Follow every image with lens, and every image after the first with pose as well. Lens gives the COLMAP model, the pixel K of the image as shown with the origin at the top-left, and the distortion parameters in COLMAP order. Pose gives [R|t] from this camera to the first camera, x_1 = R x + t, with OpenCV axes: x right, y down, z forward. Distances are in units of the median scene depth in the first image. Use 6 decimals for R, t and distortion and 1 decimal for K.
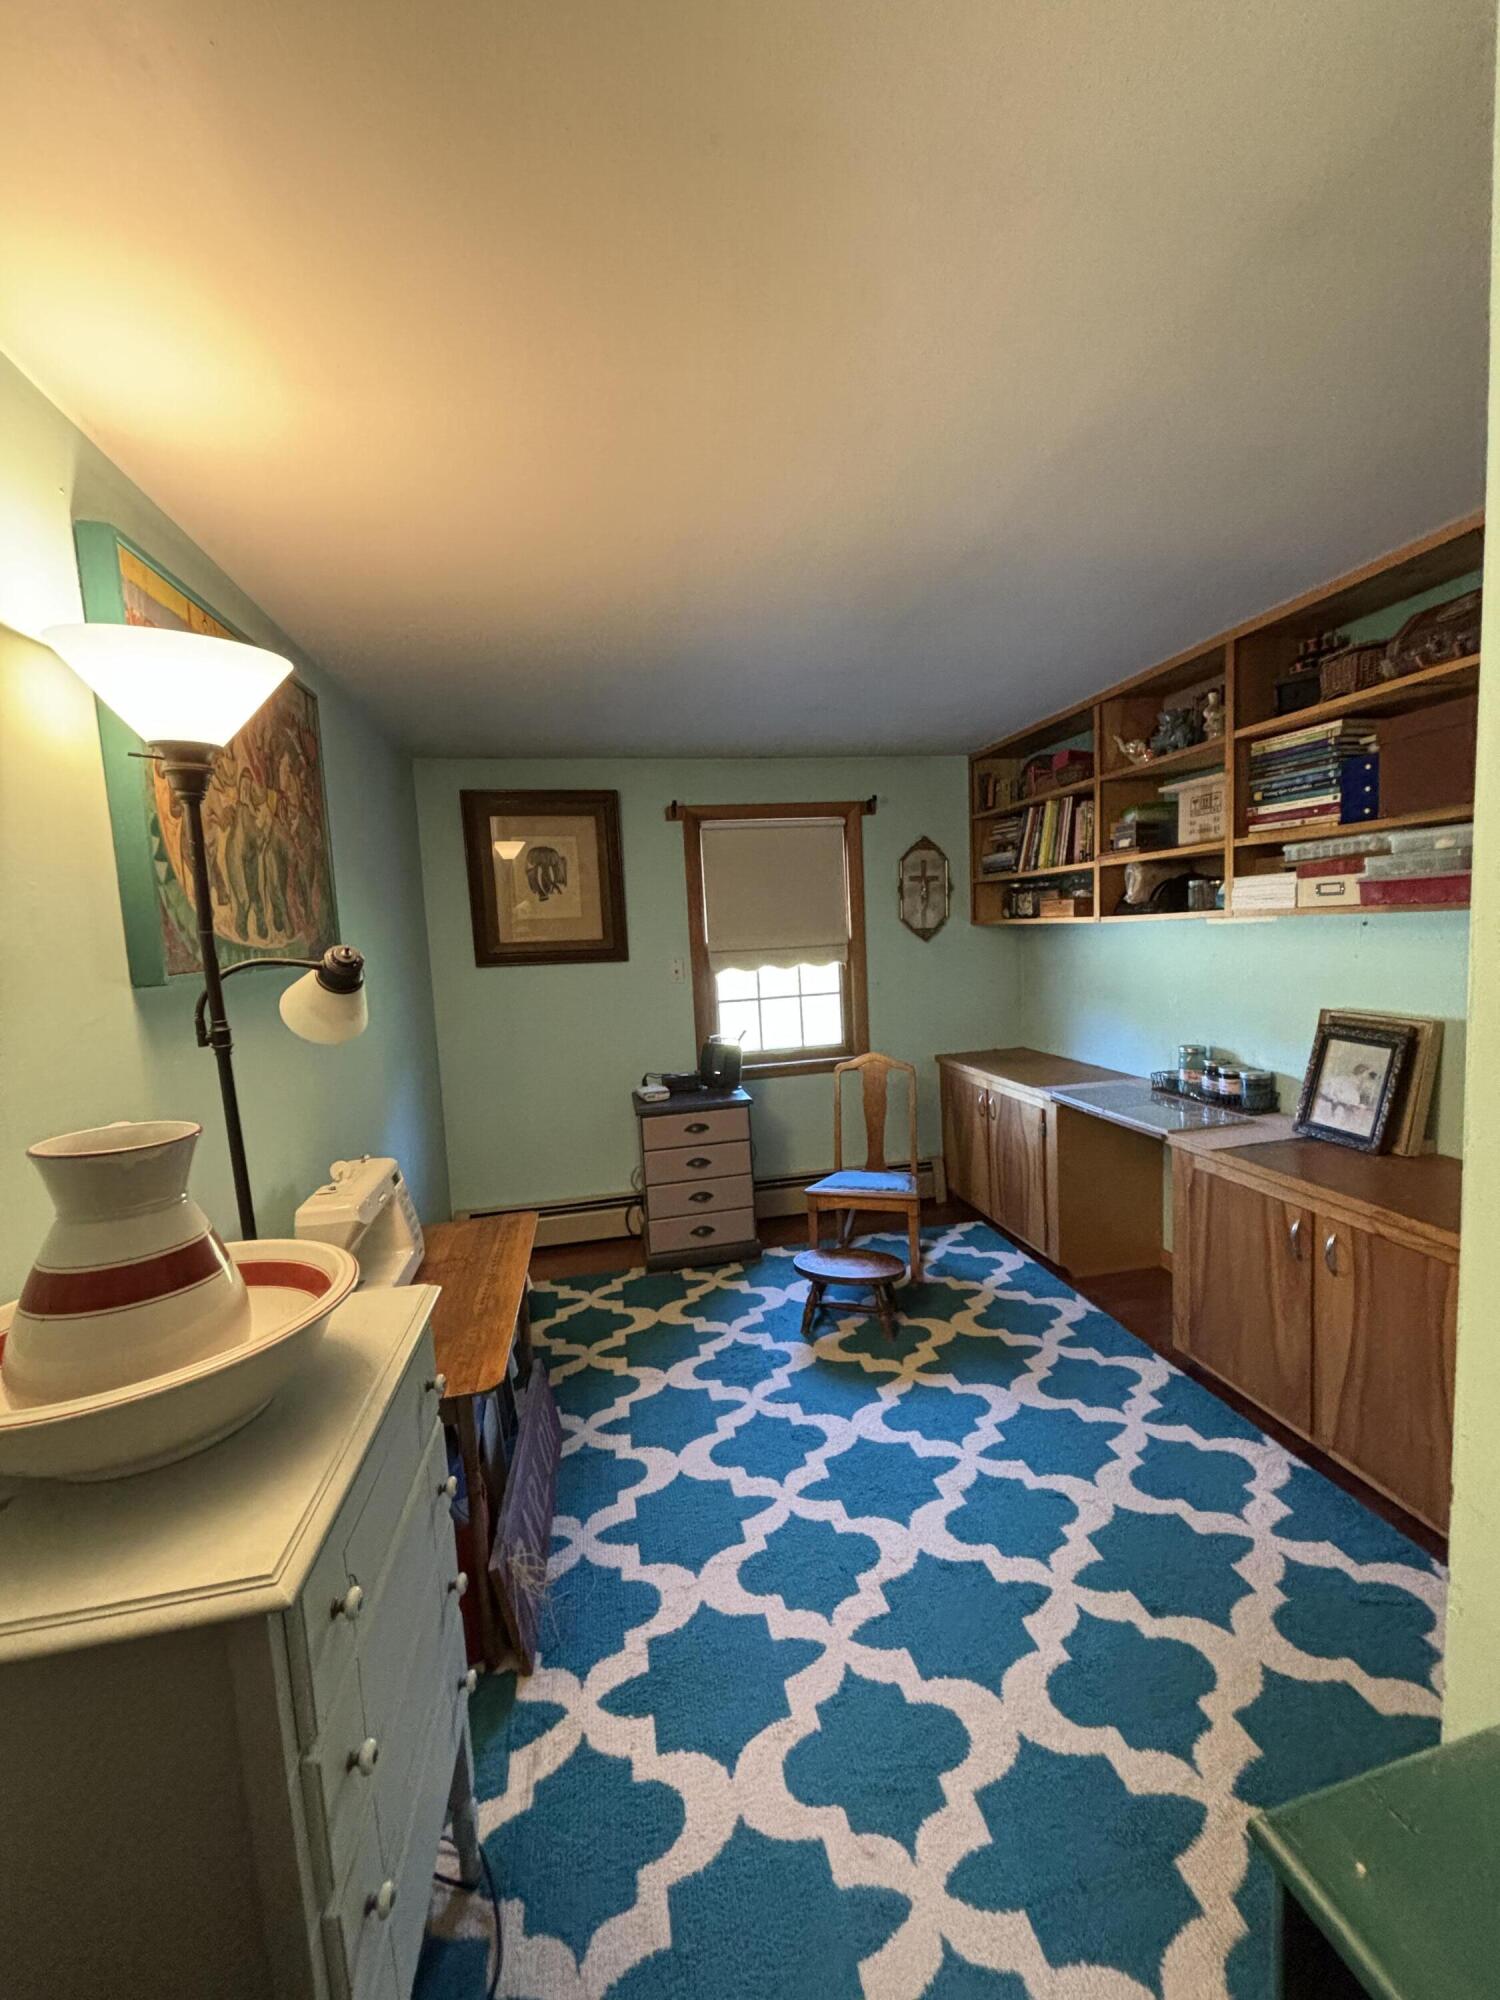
lens RADIAL K [[799.2, 0, 760.4], [0, 799.2, 1004.8], [0, 0, 1]] dist [0.001433, -0.001040]
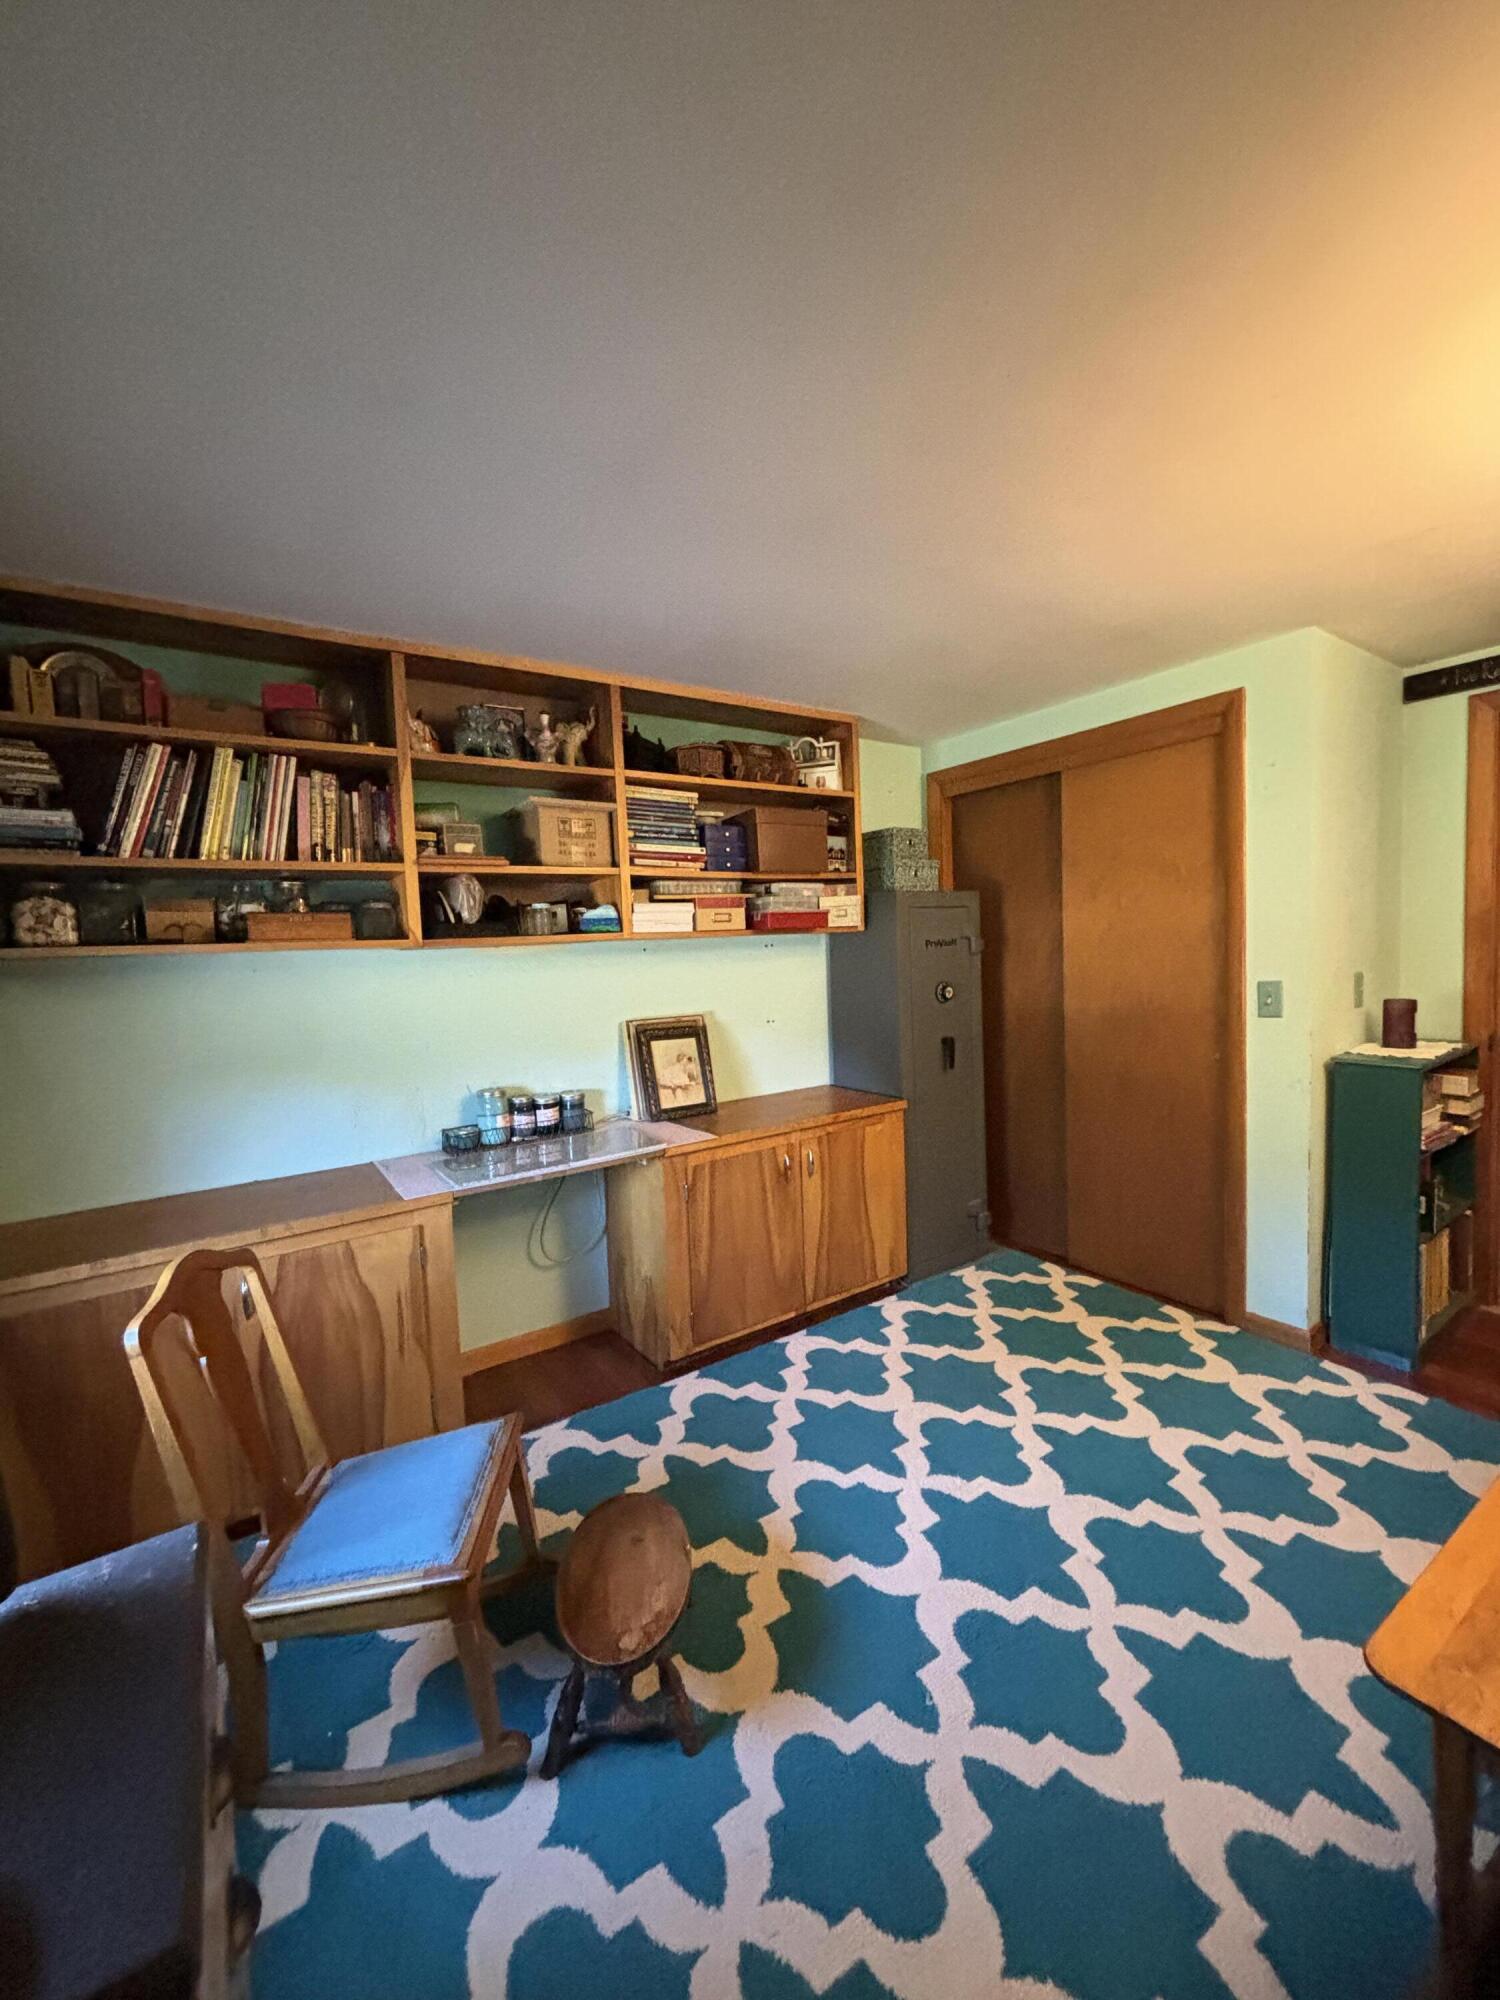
lens RADIAL K [[799.2, 0, 757.7], [0, 799.2, 993.8], [0, 0, 1]] dist [0.001433, -0.001040]
pose [[-0.378613, 0.015565, 0.925424, -0.499230], [0.149990, 0.987674, 0.044752, -0.060611], [-0.913321, 0.155748, -0.376281, 1.316172]]
